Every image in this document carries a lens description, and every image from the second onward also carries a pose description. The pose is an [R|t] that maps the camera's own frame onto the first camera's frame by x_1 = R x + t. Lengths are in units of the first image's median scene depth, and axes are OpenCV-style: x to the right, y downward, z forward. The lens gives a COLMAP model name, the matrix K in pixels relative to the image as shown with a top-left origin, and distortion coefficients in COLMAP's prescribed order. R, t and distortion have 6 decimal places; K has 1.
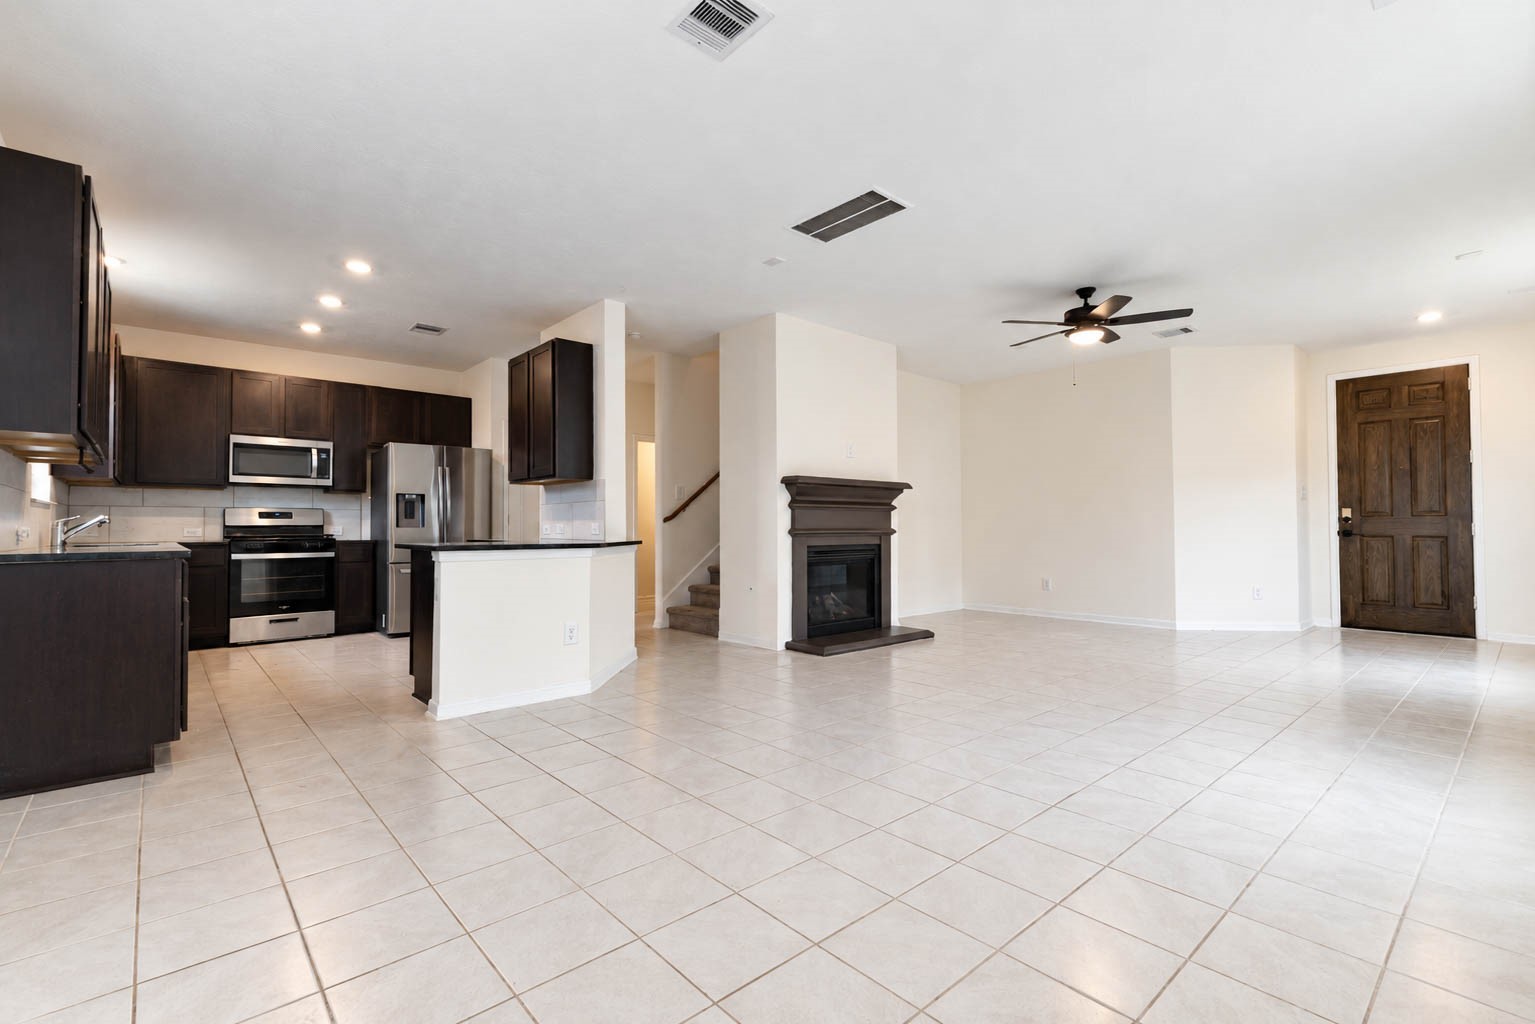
lens RADIAL K [[689.8, 0, 777.1], [0, 689.8, 514.5], [0, 0, 1]] dist [0.010778, -0.003097]
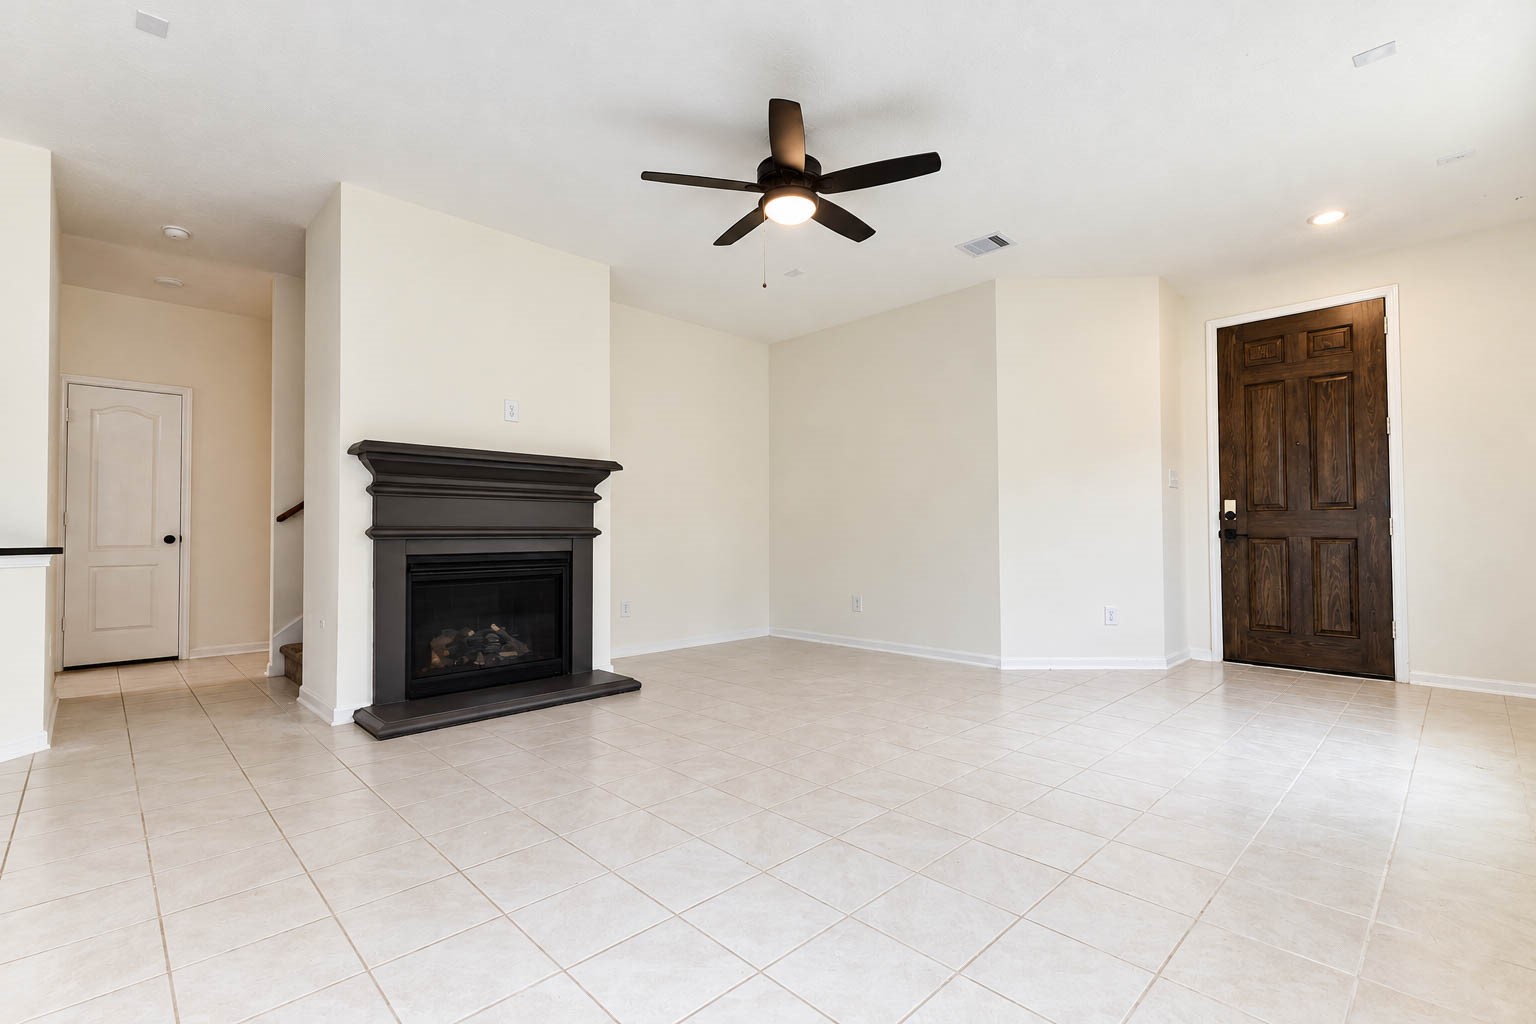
lens RADIAL K [[690.2, 0, 779.2], [0, 690.2, 517.8], [0, 0, 1]] dist [0.010778, -0.003097]
pose [[0.998230, -0.000341, 0.059476, 0.312525], [0.000583, 0.999992, -0.004056, 0.012925], [-0.059474, 0.004084, 0.998222, 0.305911]]
